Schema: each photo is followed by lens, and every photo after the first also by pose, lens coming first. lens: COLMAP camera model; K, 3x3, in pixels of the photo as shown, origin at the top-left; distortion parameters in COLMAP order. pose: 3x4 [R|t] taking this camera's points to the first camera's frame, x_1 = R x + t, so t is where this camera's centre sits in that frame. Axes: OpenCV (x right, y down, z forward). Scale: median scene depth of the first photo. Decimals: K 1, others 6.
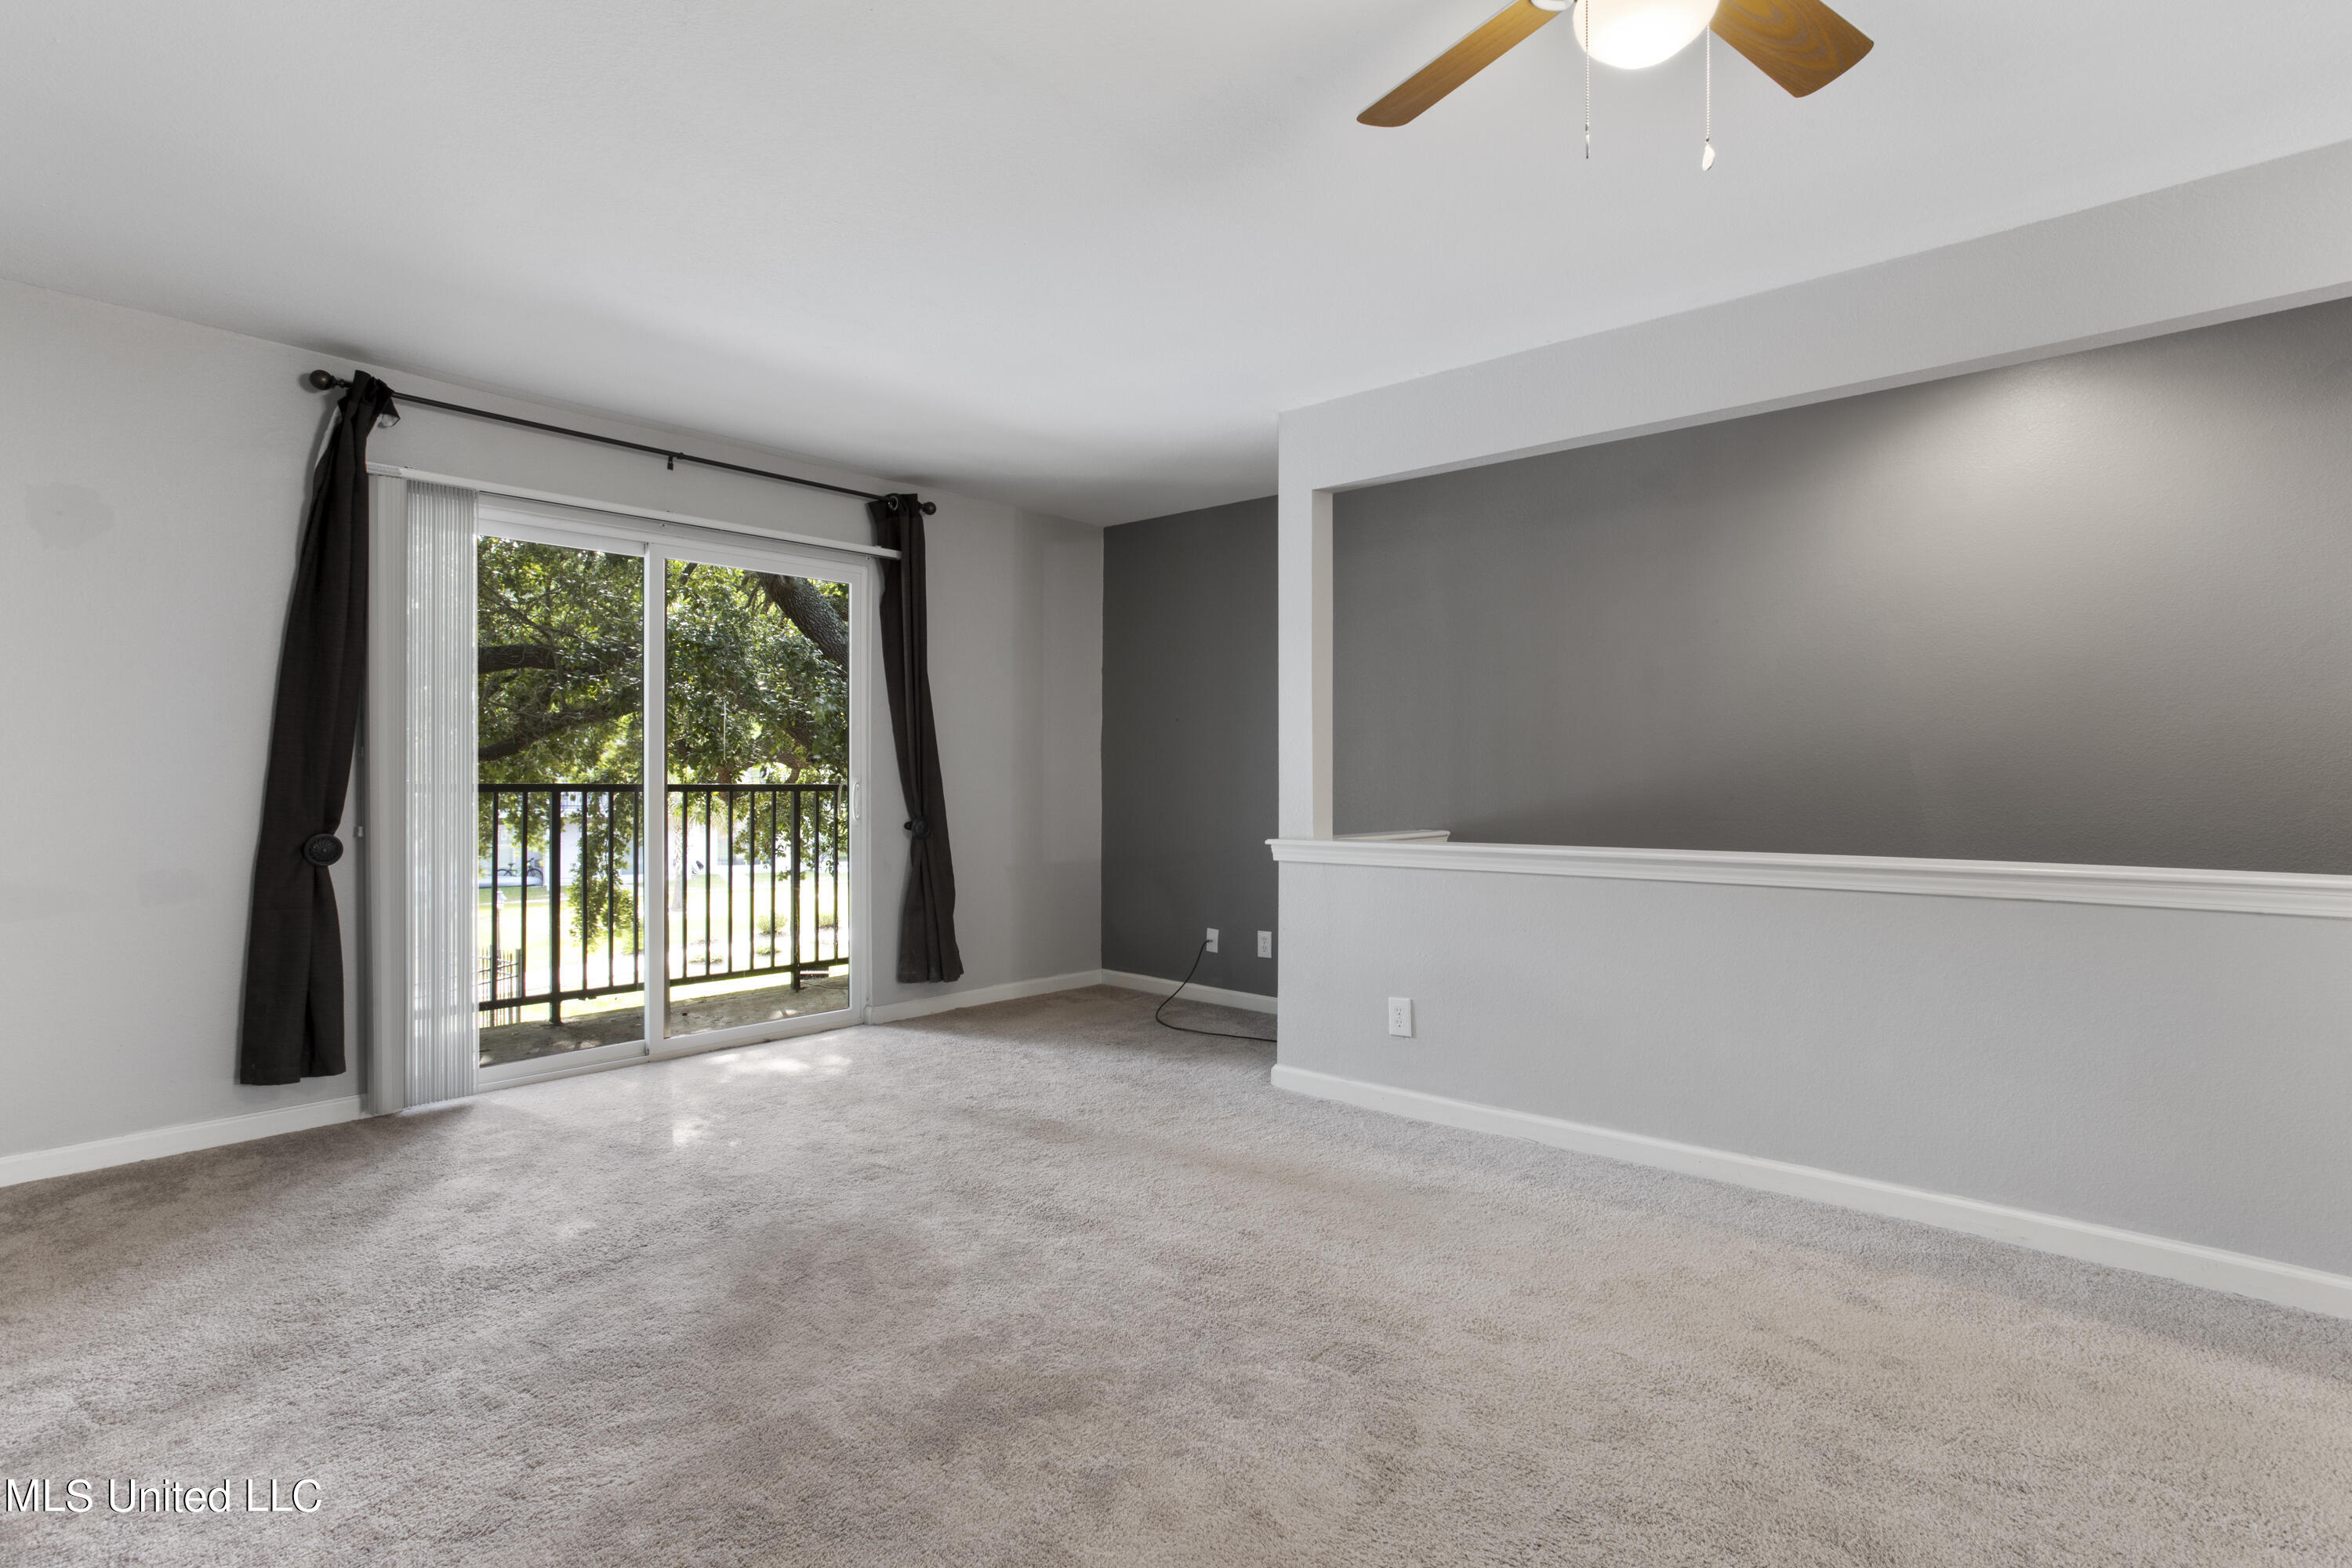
lens RADIAL K [[1139.6, 0, 1168.8], [0, 1139.6, 791.0], [0, 0, 1]] dist [-0.059858, 0.036030]
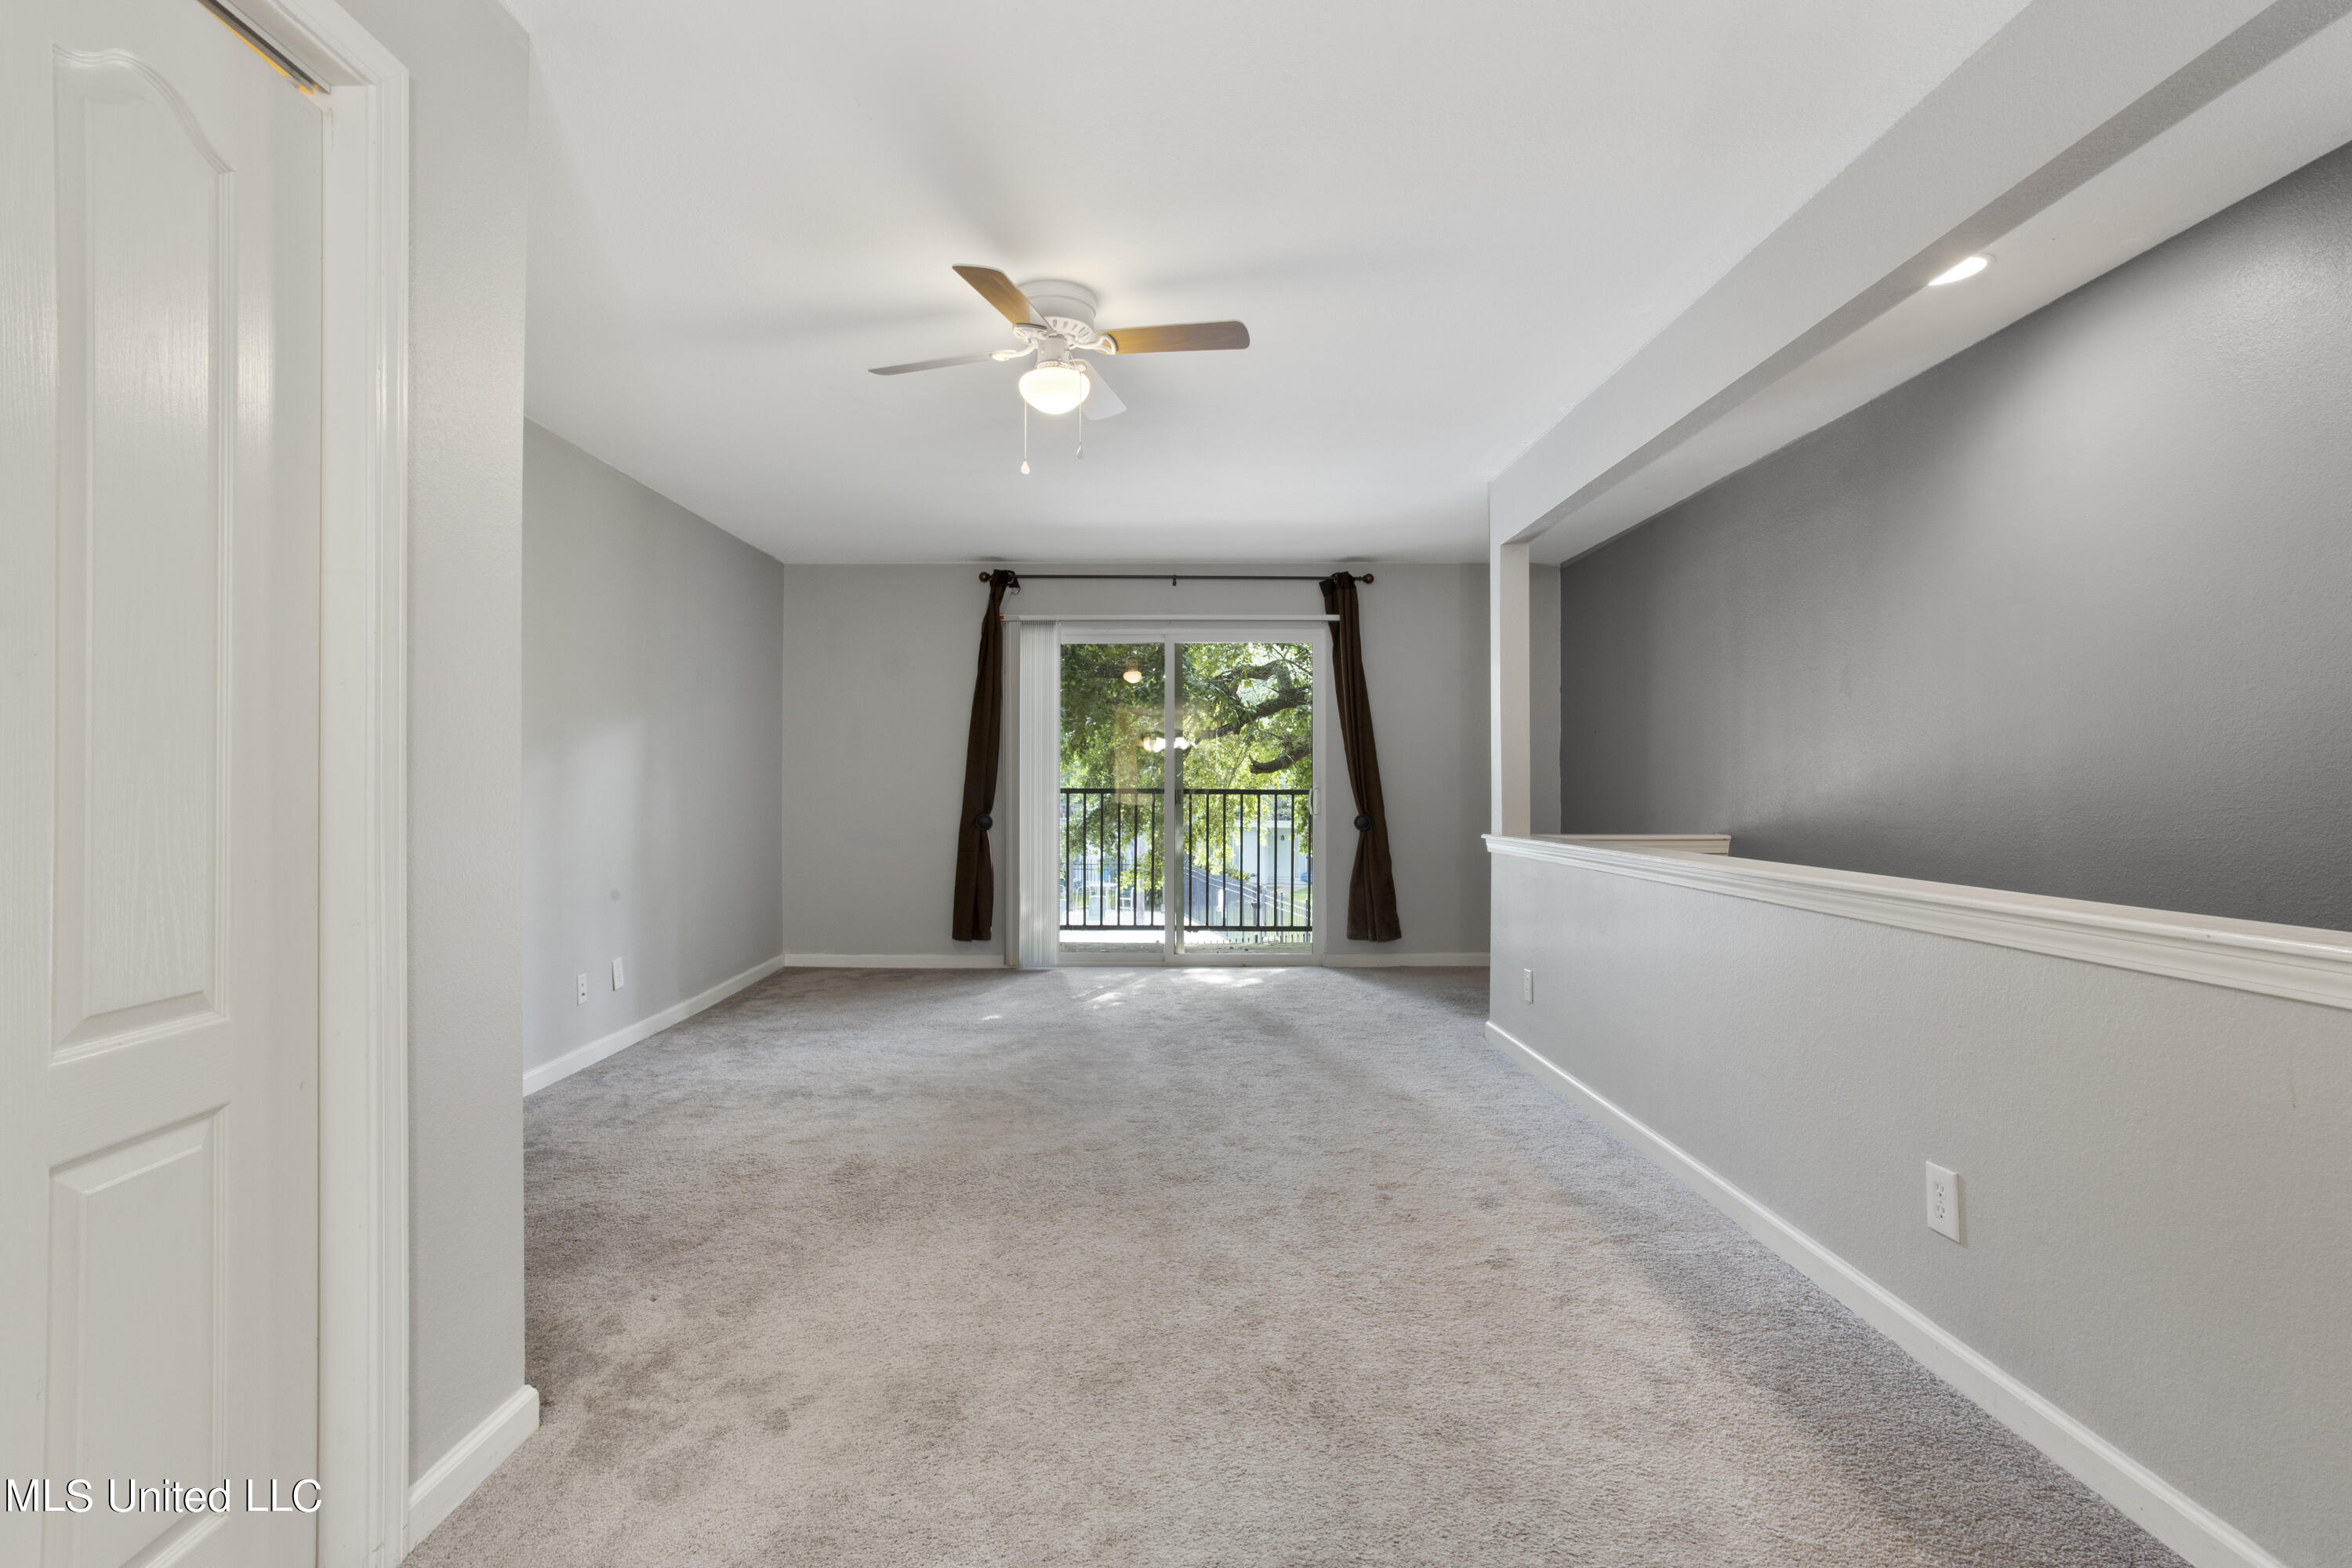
lens RADIAL K [[1139.6, 0, 1168.8], [0, 1139.6, 791.0], [0, 0, 1]] dist [-0.059858, 0.036030]
pose [[0.676668, 0.003339, -0.736281, 0.819719], [-0.008090, 0.999963, -0.002900, 0.002139], [0.736244, 0.007919, 0.676670, -0.079051]]
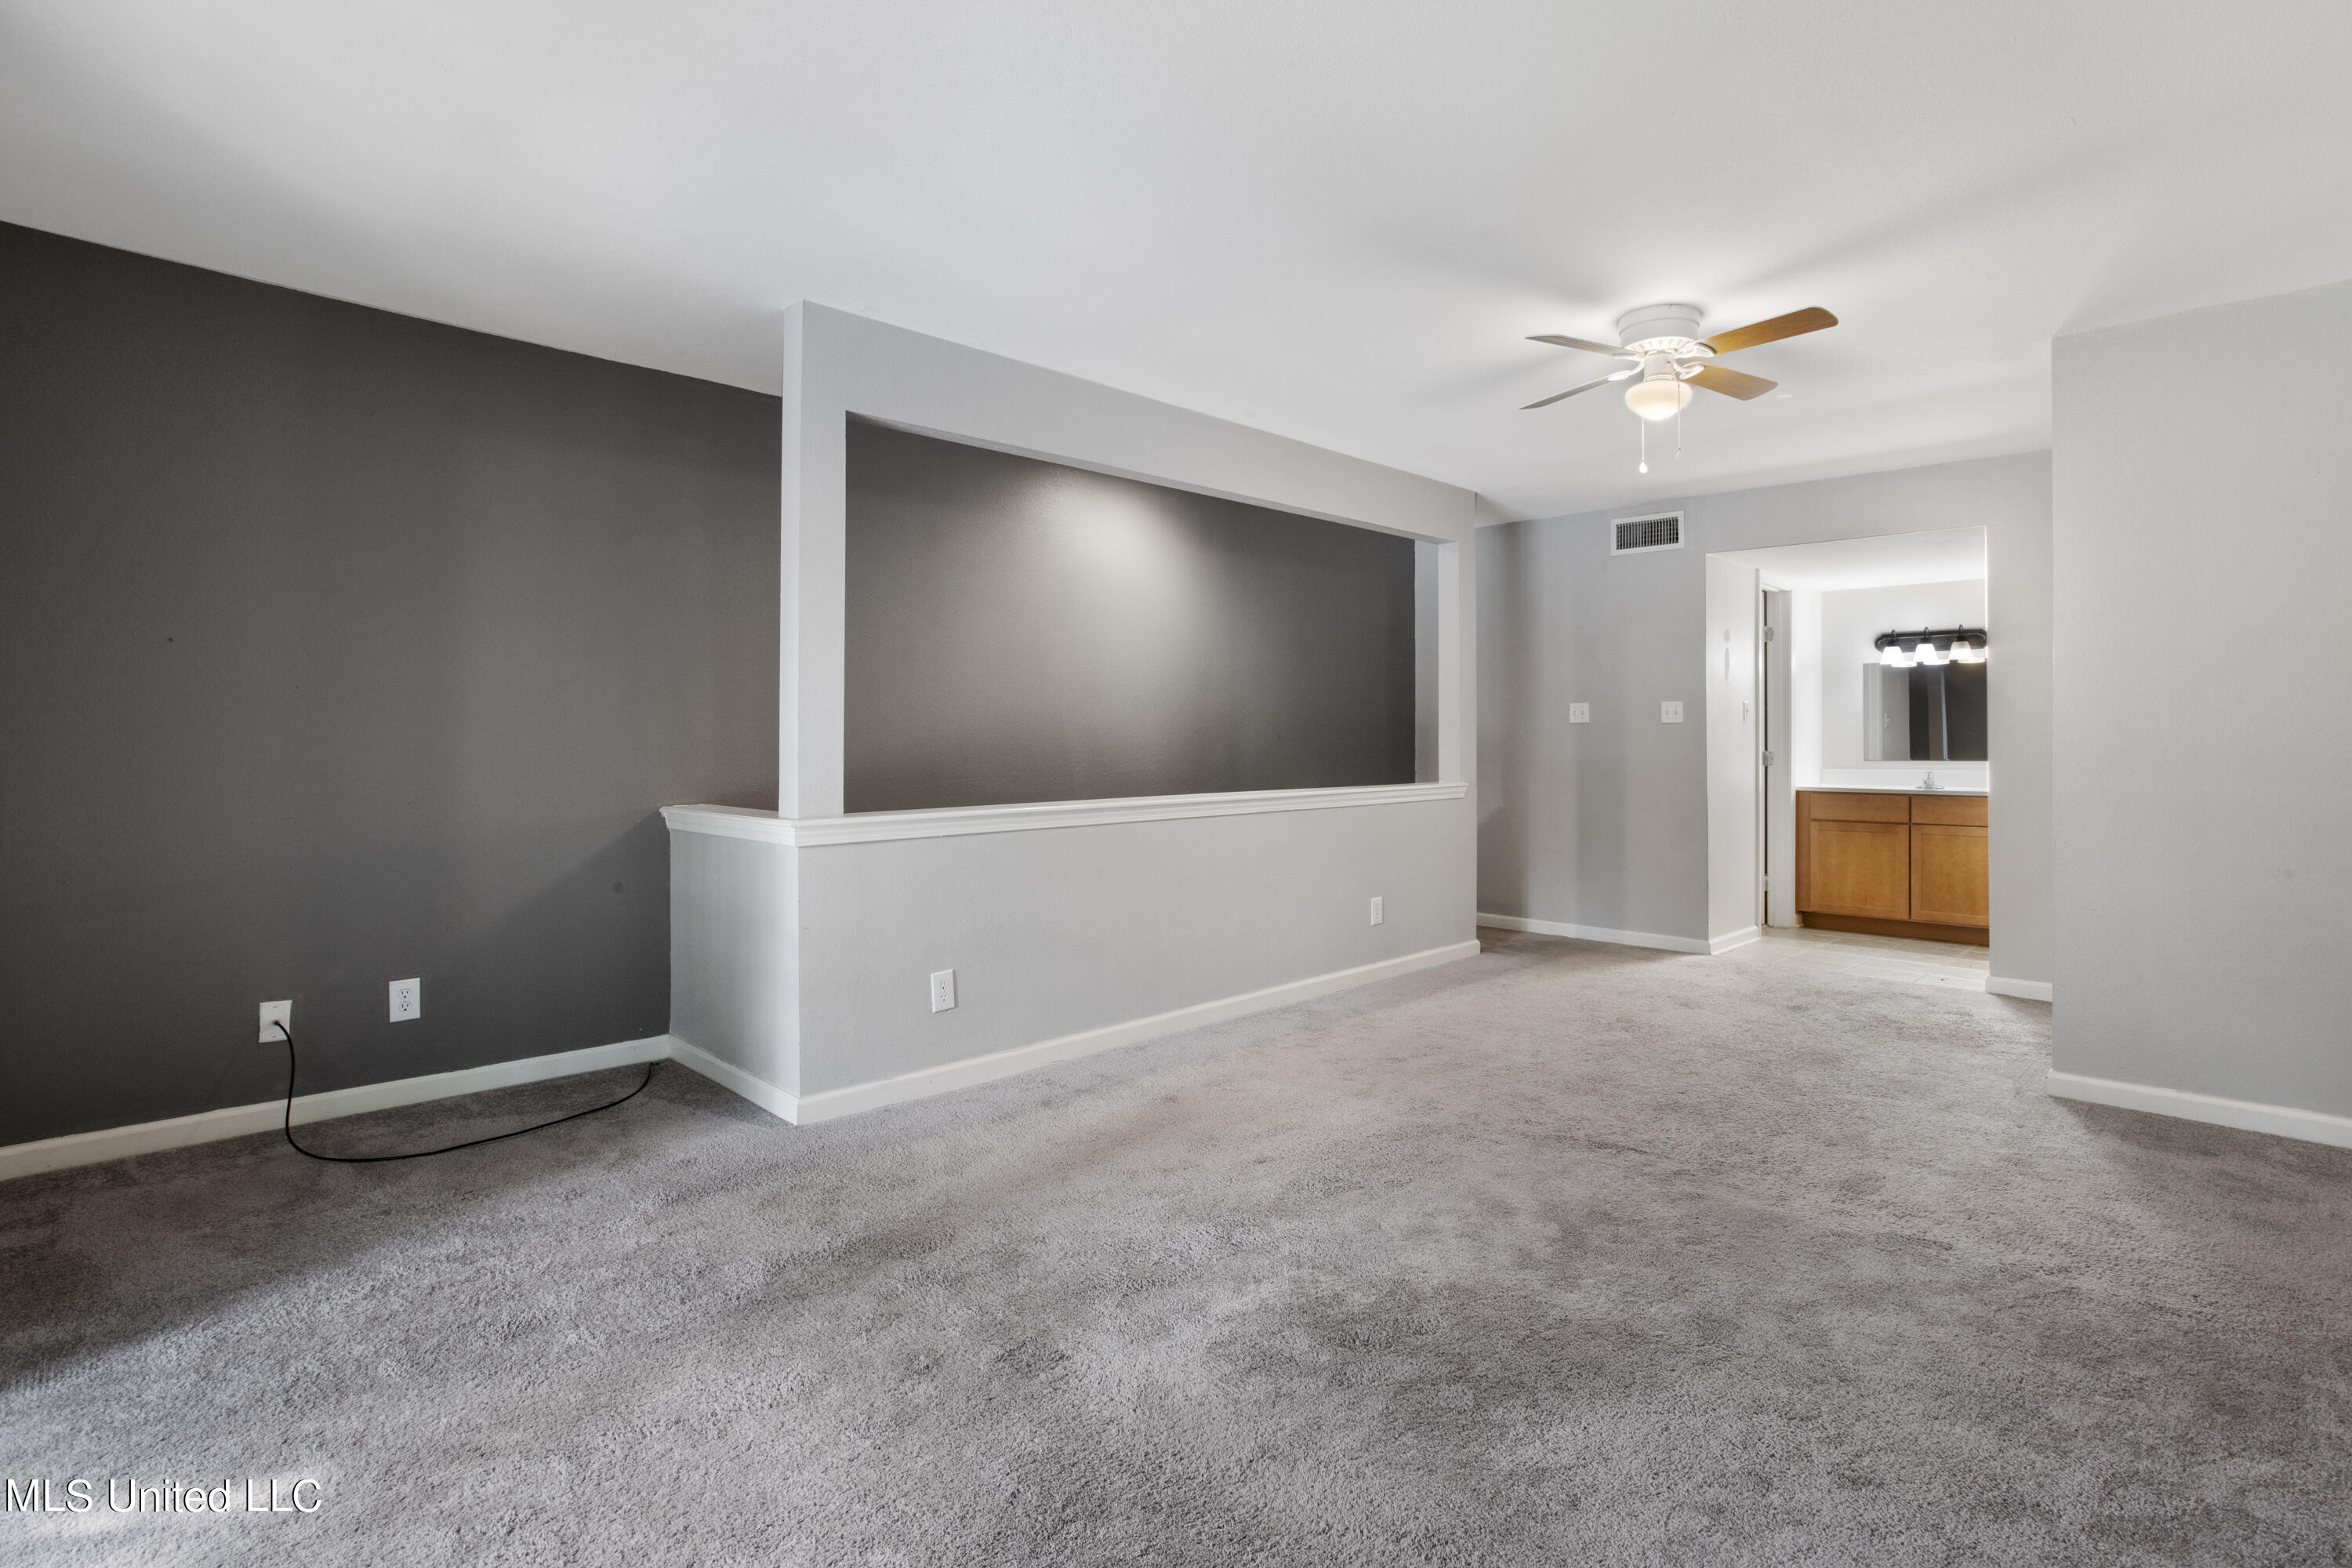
lens RADIAL K [[1155.8, 0, 1171.9], [0, 1155.8, 779.6], [0, 0, 1]] dist [-0.025598, 0.000109]
pose [[0.051853, -0.032299, 0.998132, -0.766906], [0.006917, 0.999465, 0.031982, -0.012899], [-0.998631, 0.005246, 0.052049, 0.750265]]
